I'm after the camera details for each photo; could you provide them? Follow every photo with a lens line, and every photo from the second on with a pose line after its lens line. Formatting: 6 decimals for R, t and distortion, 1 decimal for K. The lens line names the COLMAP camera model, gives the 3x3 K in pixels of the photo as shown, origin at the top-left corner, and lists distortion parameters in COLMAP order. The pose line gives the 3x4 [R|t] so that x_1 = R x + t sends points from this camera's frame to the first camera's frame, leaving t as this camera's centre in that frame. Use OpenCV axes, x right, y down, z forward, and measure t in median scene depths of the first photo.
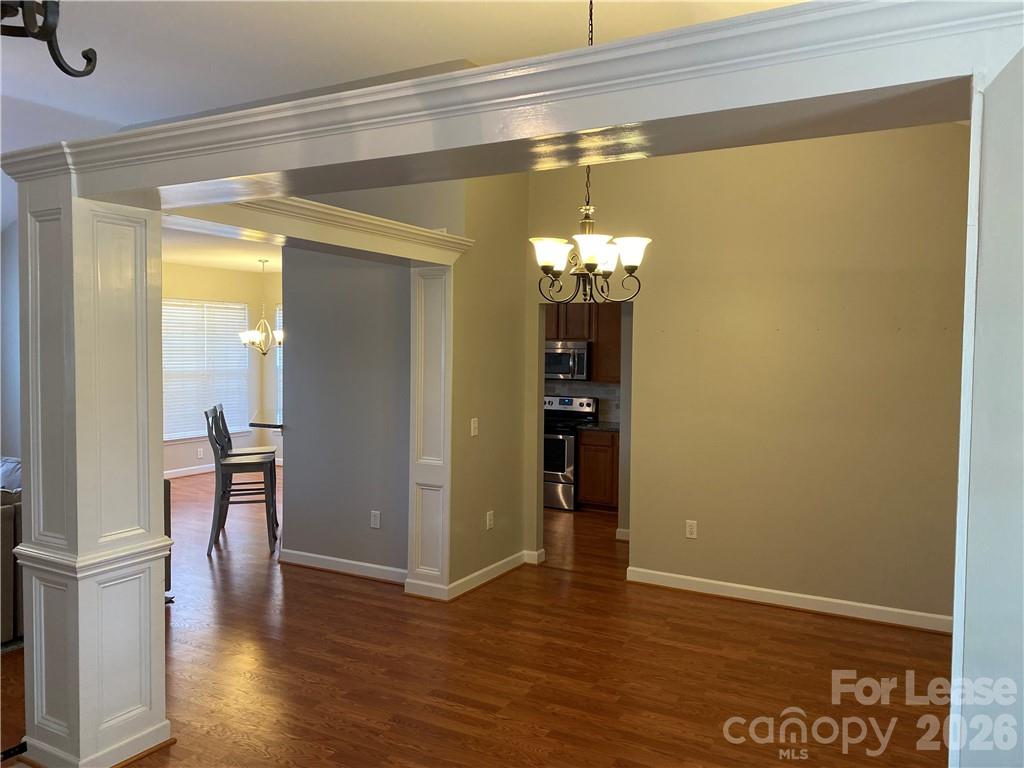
lens RADIAL K [[777.8, 0, 519.7], [0, 777.8, 381.1], [0, 0, 1]] dist [-0.000381, -0.002795]
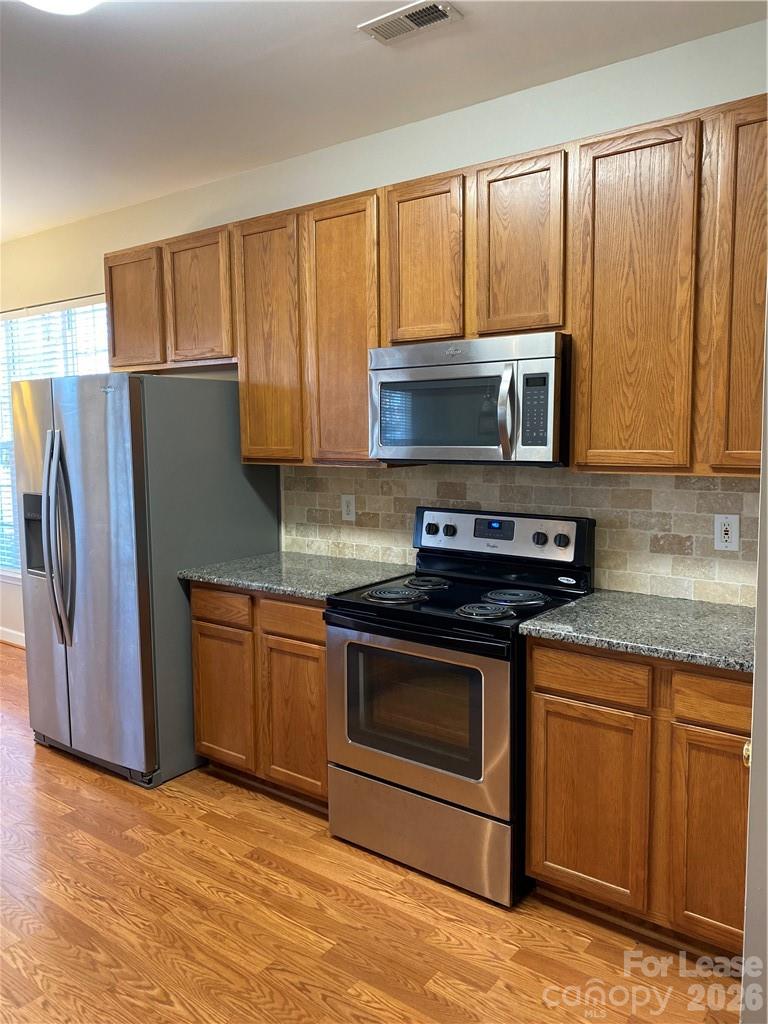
lens RADIAL K [[777.8, 0, 386.3], [0, 777.8, 508.7], [0, 0, 1]] dist [-0.000381, -0.002795]
pose [[0.989017, -0.002865, -0.147773, 0.063811], [0.012475, 0.997863, 0.064146, -0.003888], [0.147273, -0.065285, 0.986939, 0.670585]]
